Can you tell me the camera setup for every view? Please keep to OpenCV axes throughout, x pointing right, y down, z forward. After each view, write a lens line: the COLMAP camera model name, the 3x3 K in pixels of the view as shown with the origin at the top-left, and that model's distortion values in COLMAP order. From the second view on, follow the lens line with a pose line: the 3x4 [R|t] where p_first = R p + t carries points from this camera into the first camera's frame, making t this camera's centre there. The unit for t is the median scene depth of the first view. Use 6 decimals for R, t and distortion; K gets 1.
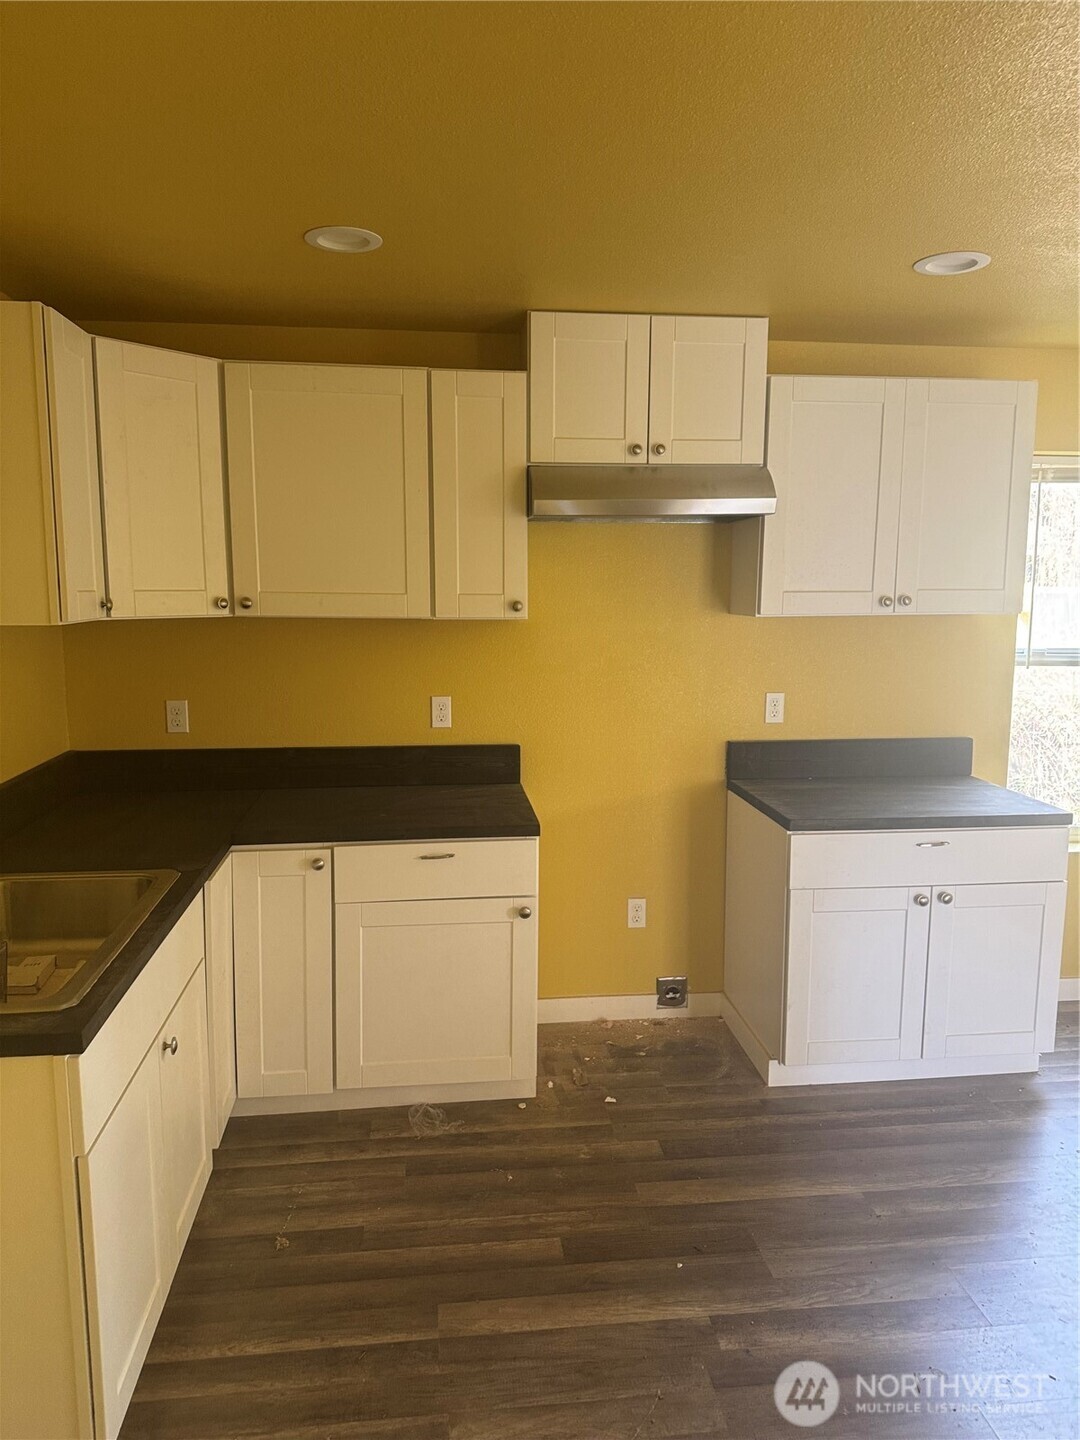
lens RADIAL K [[1028.8, 0, 546.2], [0, 1028.8, 718.0], [0, 0, 1]] dist [0.017254, -0.014729]
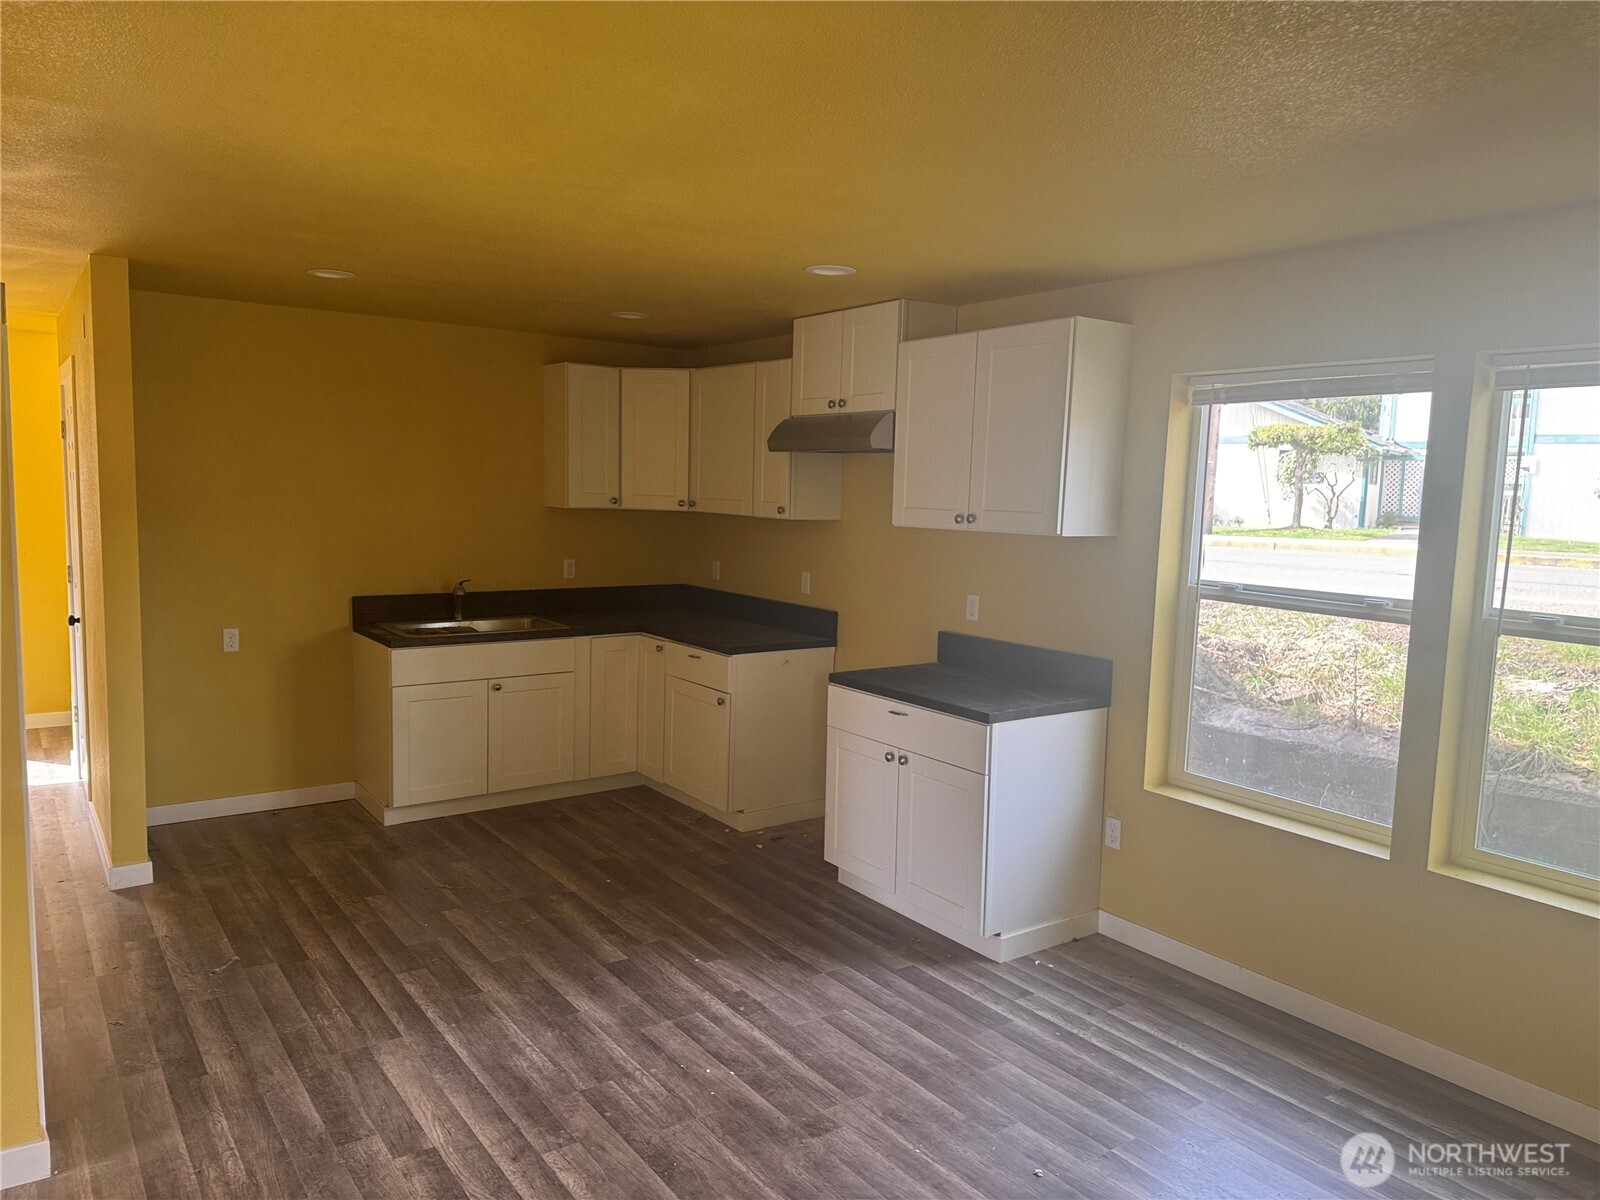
lens RADIAL K [[1143.1, 0, 812.5], [0, 1143.1, 607.4], [0, 0, 1]] dist [0.017254, -0.014729]
pose [[0.479082, 0.104097, -0.871576, 1.518401], [-0.144089, 0.988800, 0.038896, -0.041238], [0.865863, 0.106950, 0.488715, 0.237419]]
